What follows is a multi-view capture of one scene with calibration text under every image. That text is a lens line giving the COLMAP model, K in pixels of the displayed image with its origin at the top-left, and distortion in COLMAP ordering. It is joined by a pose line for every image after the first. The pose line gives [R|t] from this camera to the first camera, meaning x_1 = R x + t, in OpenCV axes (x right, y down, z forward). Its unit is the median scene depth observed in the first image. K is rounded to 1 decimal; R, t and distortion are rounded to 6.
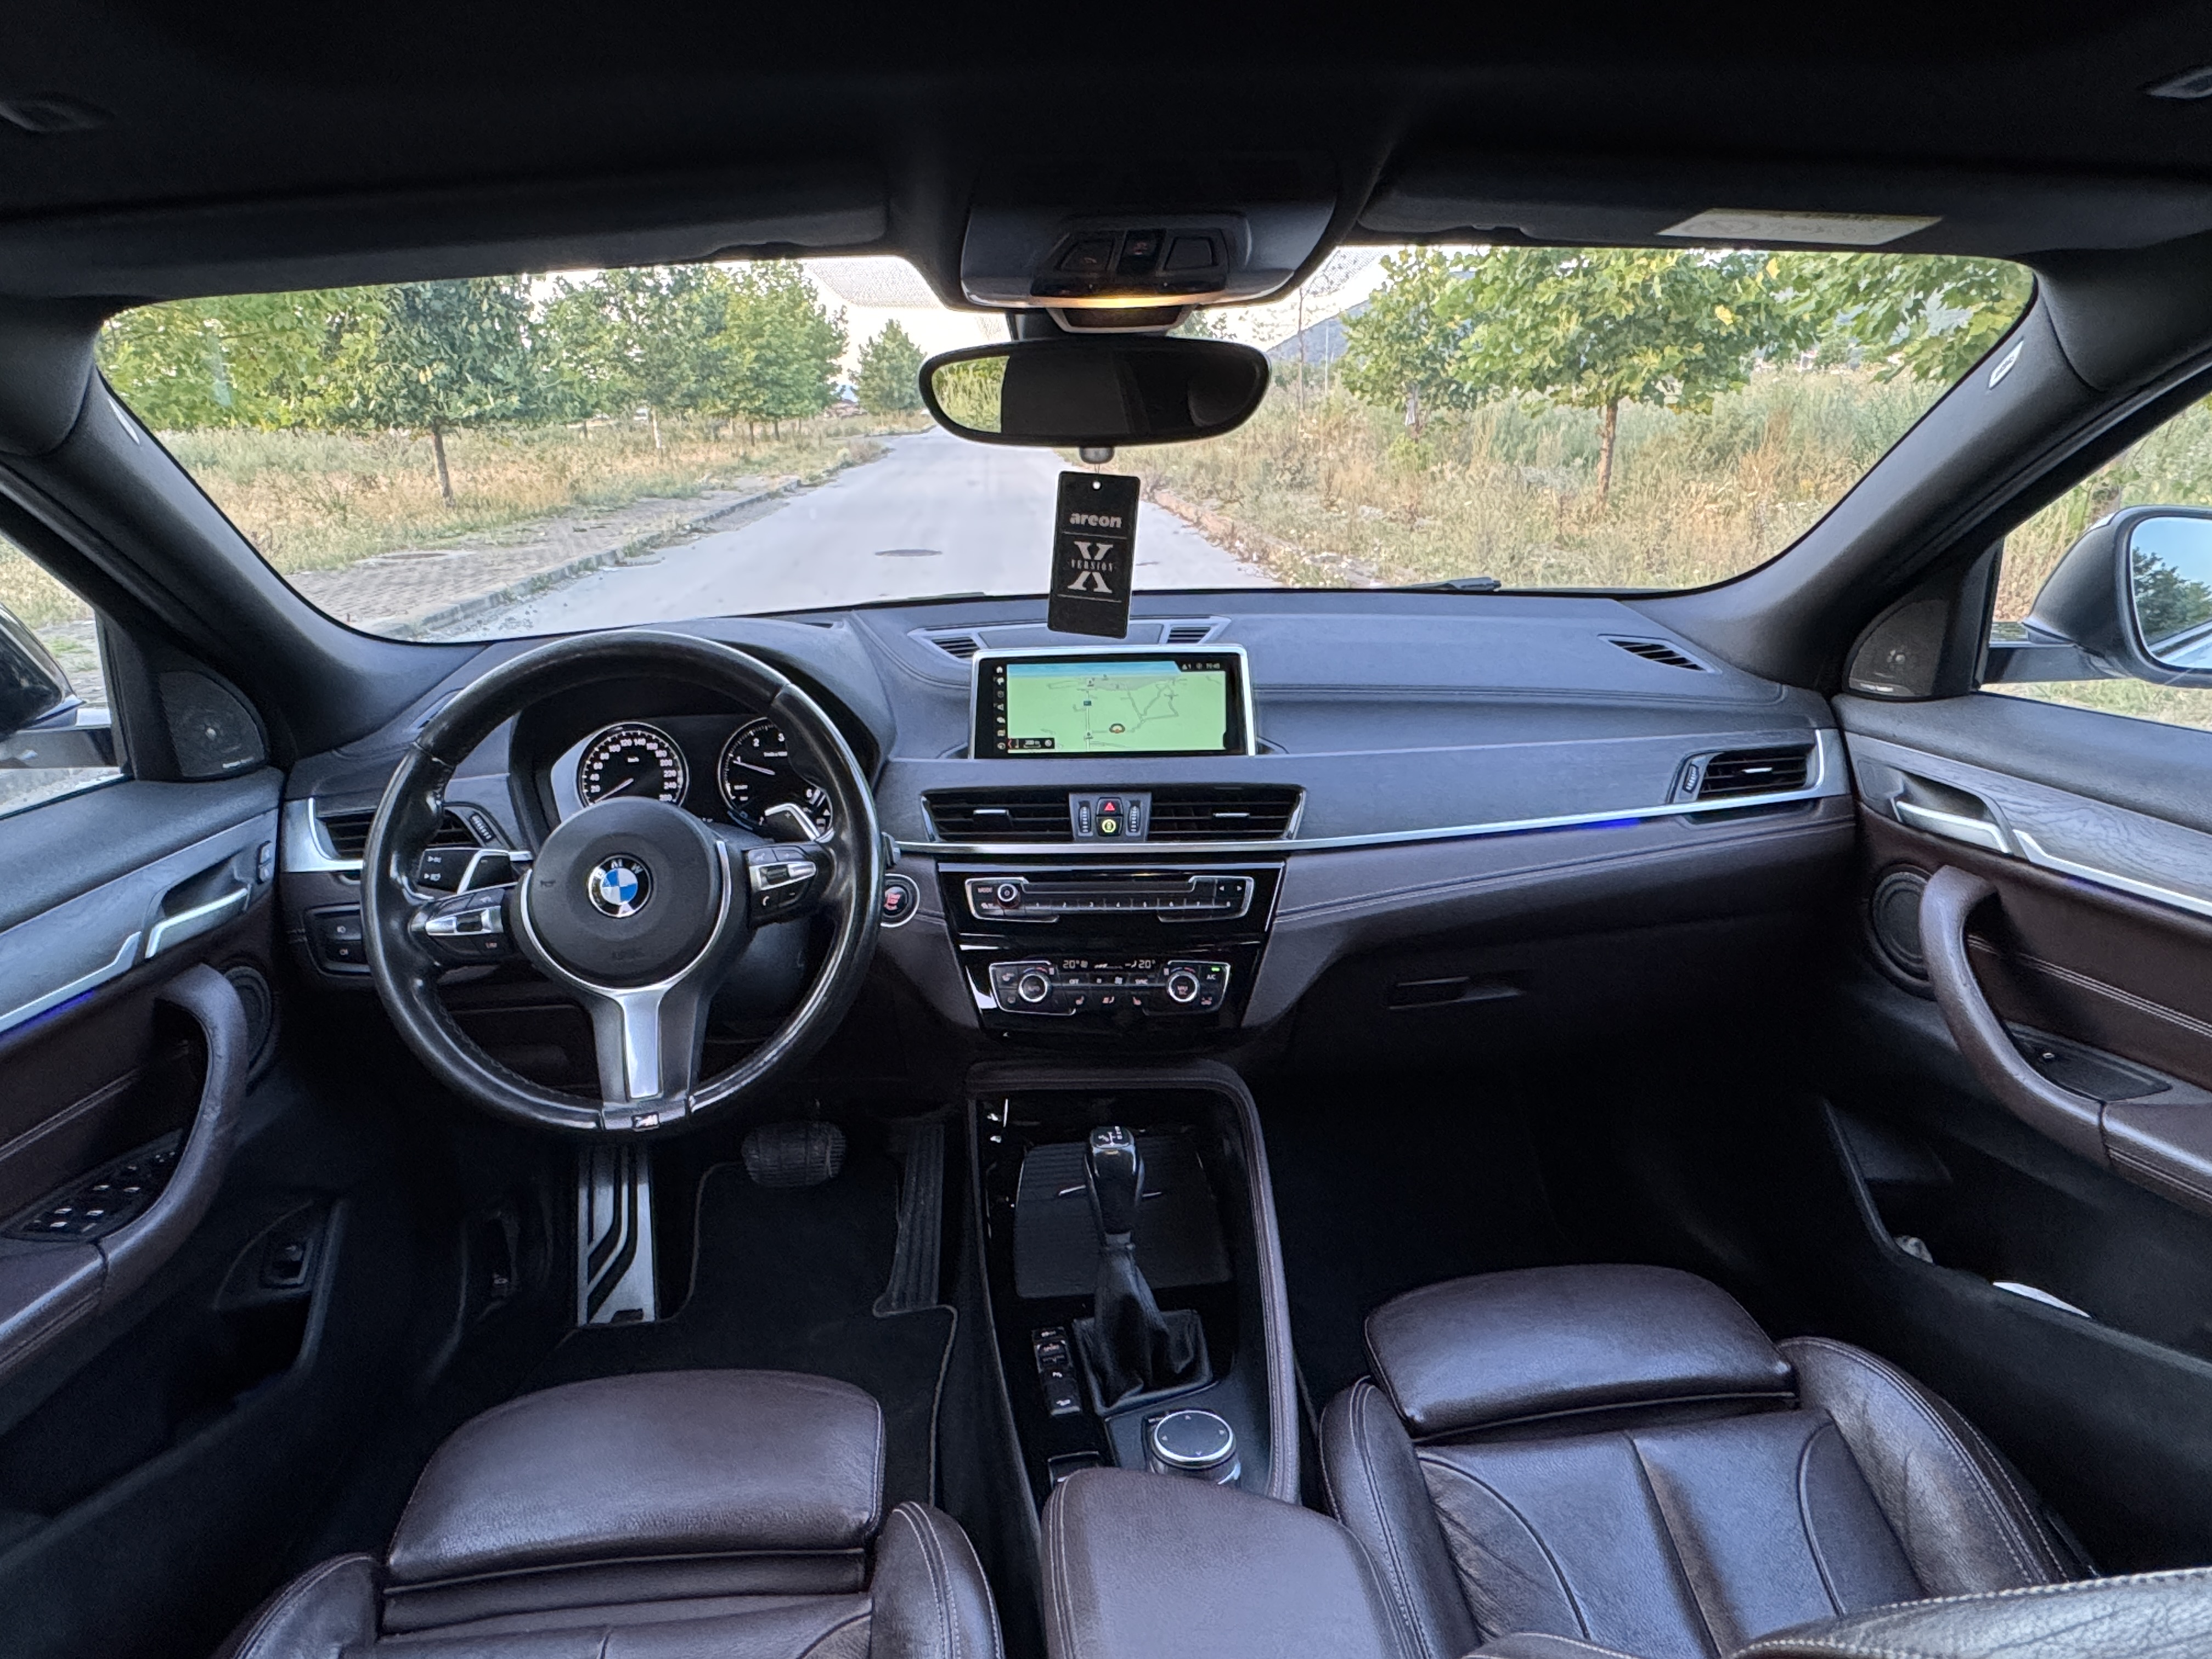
lens RADIAL K [[1350.6, 0, 1087.1], [0, 1350.6, 824.4], [0, 0, 1]] dist [-0.004726, 0.001034]
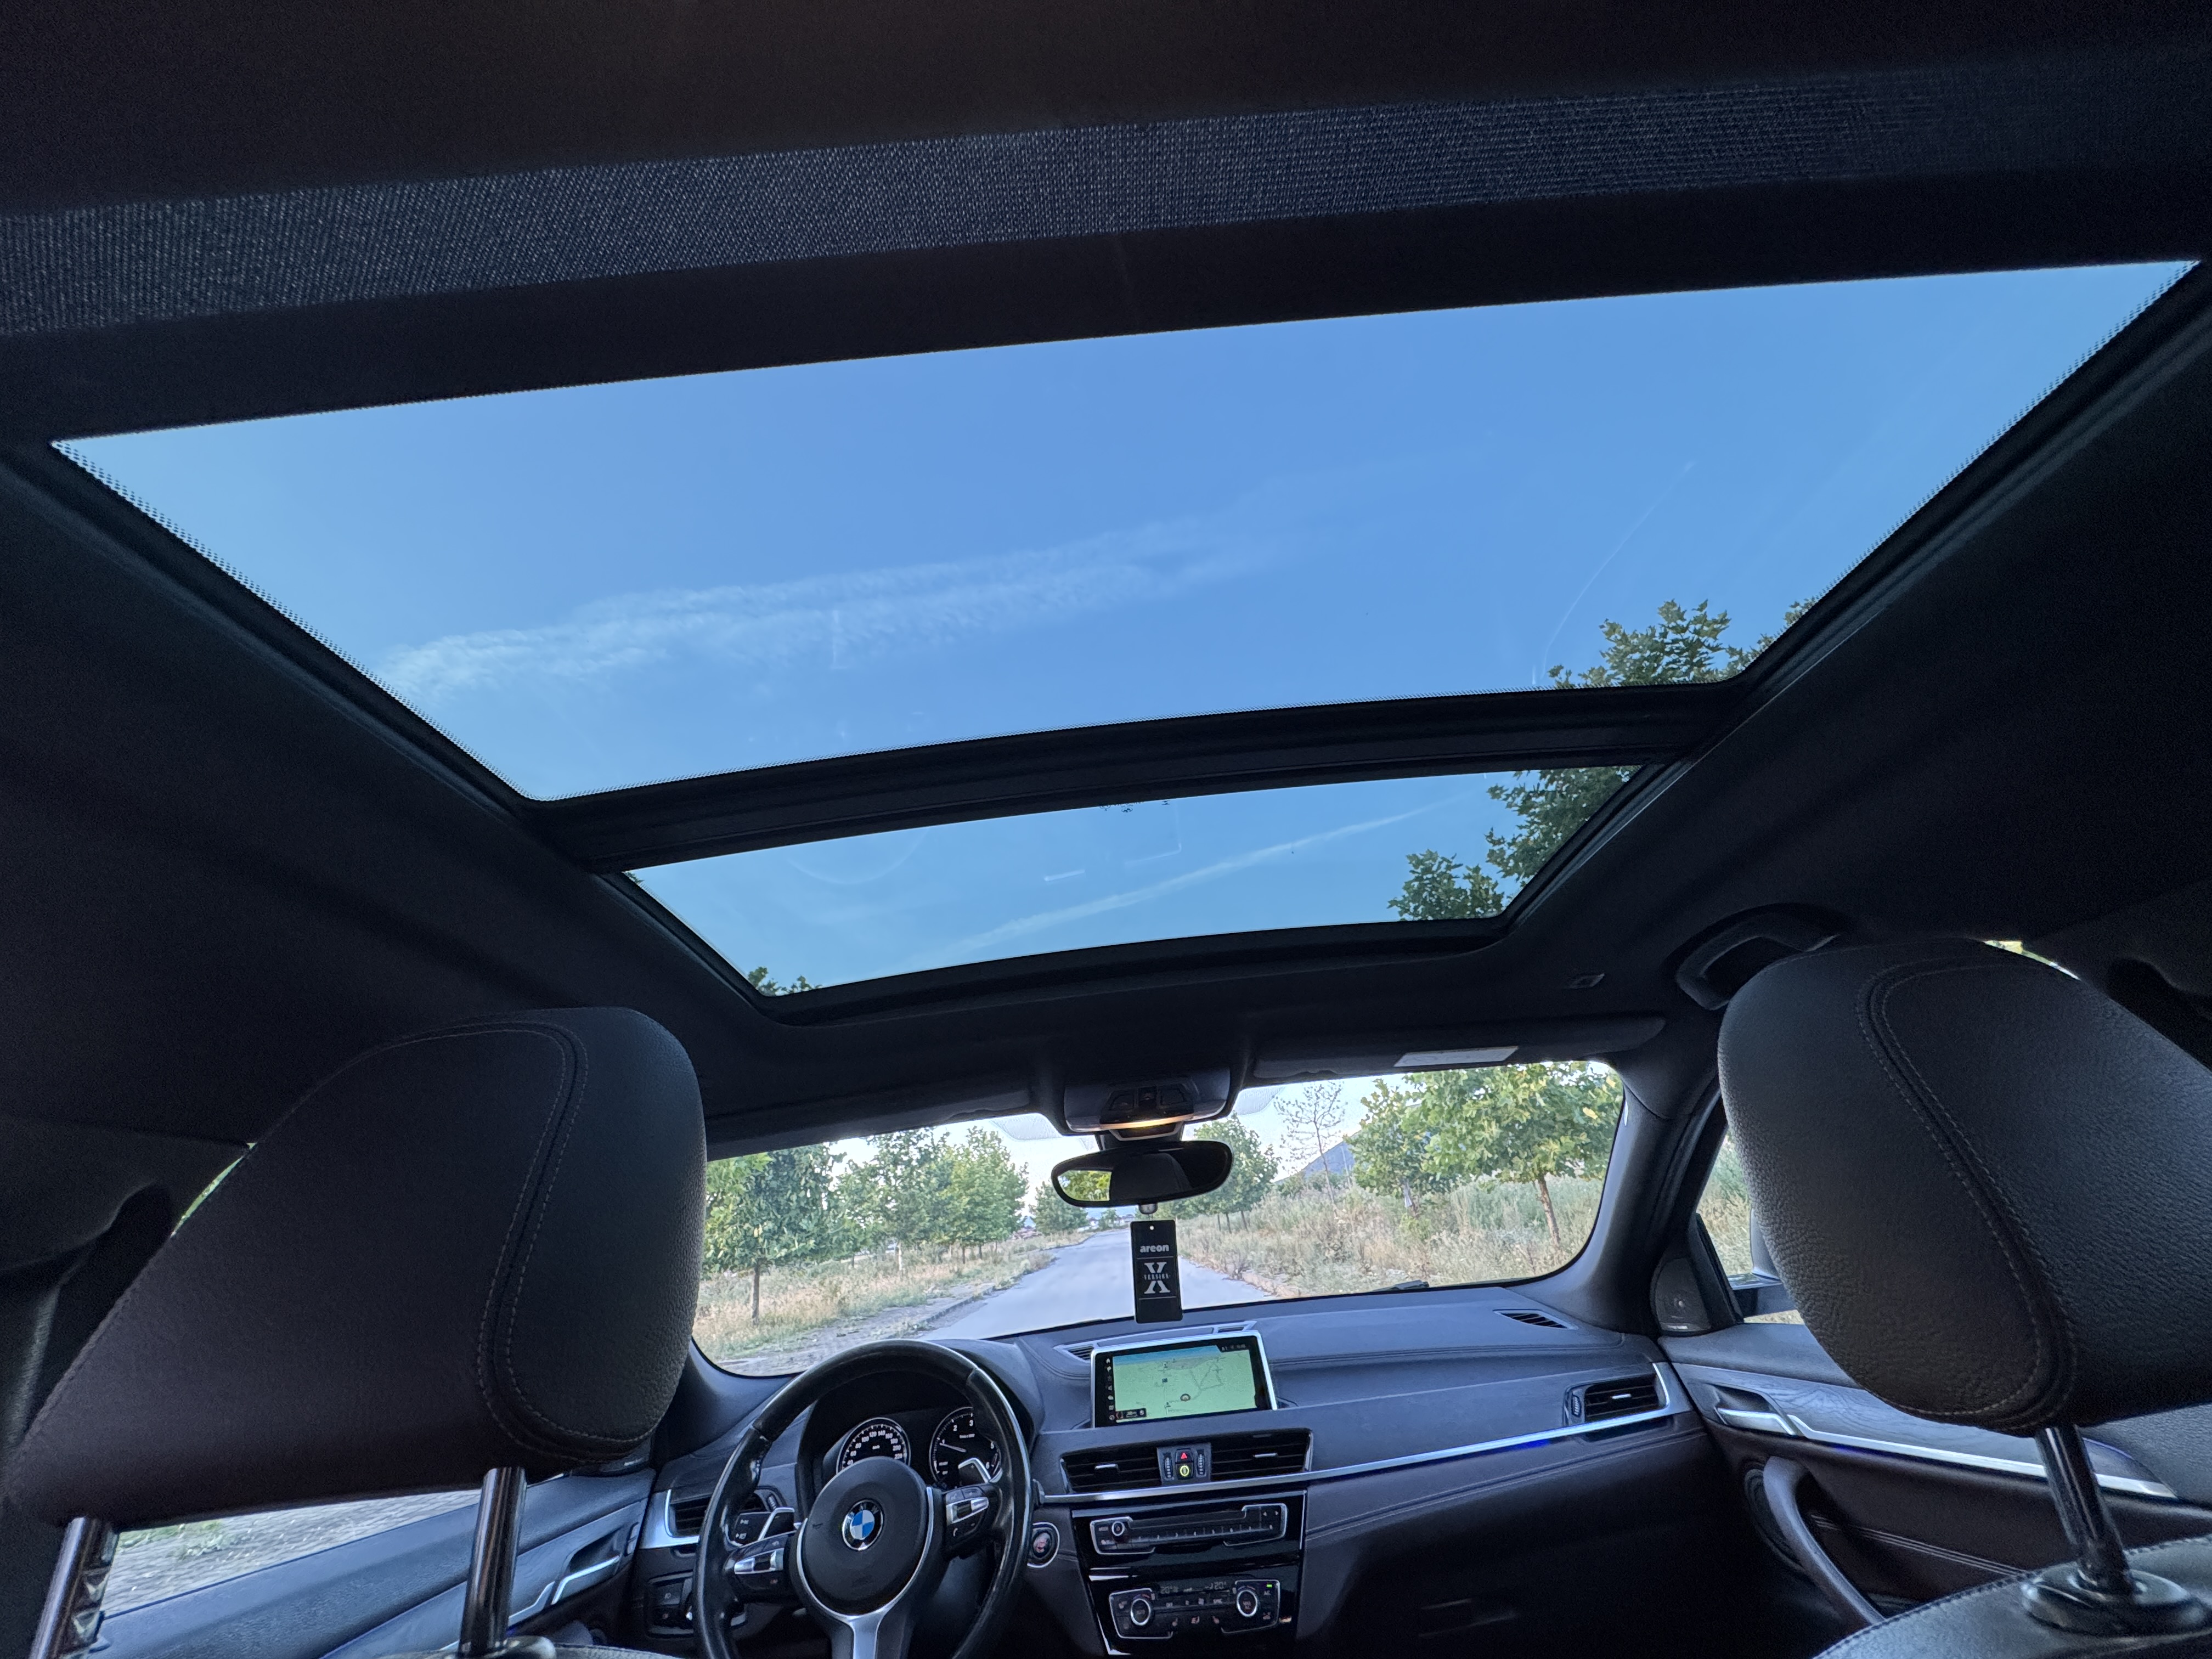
lens RADIAL K [[881.0, 0, 1106.0], [0, 881.0, 829.5], [0, 0, 1]] dist [-0.004000, -0.000092]
pose [[0.992797, -0.110353, -0.046656, 0.048723], [0.052385, 0.750036, -0.659319, 0.096236], [0.107752, 0.652126, 0.750414, -0.183227]]
